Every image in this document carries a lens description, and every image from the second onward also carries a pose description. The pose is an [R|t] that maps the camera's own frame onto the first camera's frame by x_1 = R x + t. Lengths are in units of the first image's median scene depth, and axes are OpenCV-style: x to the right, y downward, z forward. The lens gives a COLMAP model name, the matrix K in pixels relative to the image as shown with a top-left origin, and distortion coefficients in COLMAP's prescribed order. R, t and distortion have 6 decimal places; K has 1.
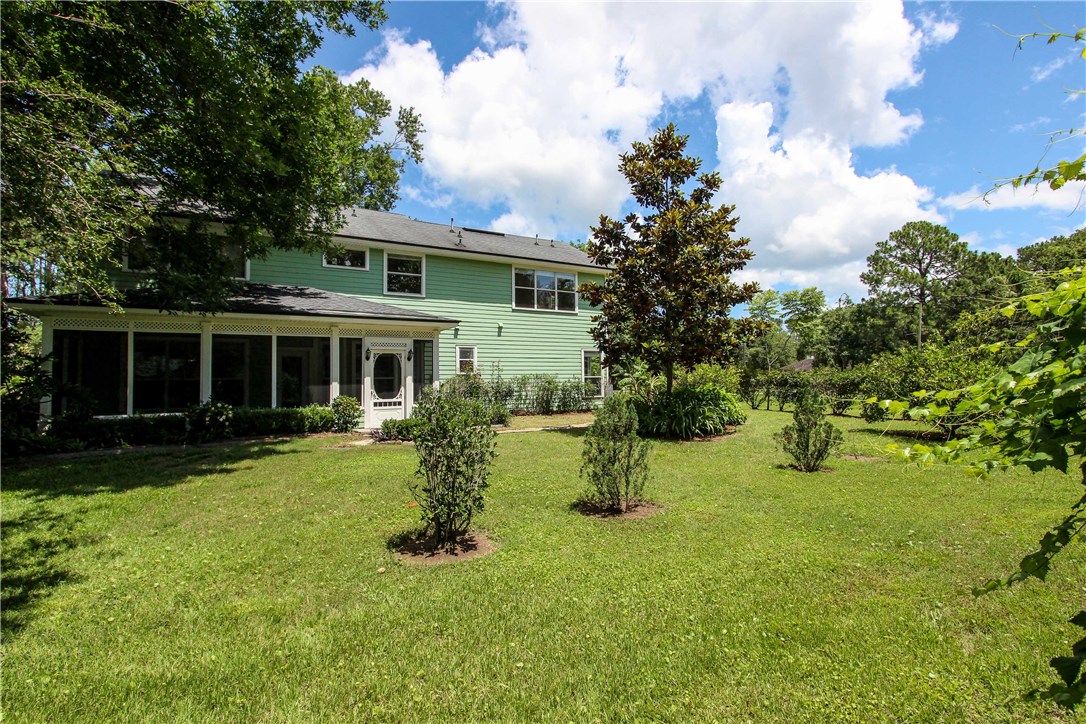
lens RADIAL K [[566.9, 0, 546.4], [0, 566.9, 360.0], [0, 0, 1]] dist [-0.014152, 0.008145]
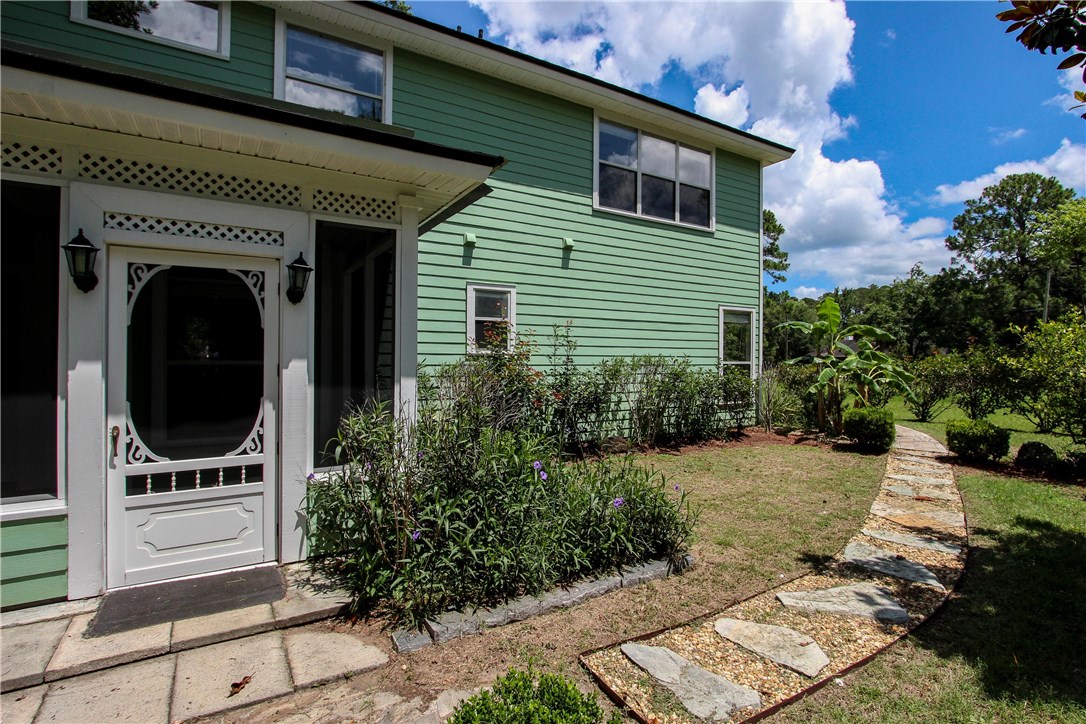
lens RADIAL K [[566.9, 0, 546.4], [0, 566.9, 360.0], [0, 0, 1]] dist [-0.014152, 0.008145]
pose [[0.999772, 0.019338, 0.009005, -0.104421], [-0.019694, 0.998954, 0.041271, 0.011449], [-0.008197, -0.041439, 0.999107, 0.584721]]
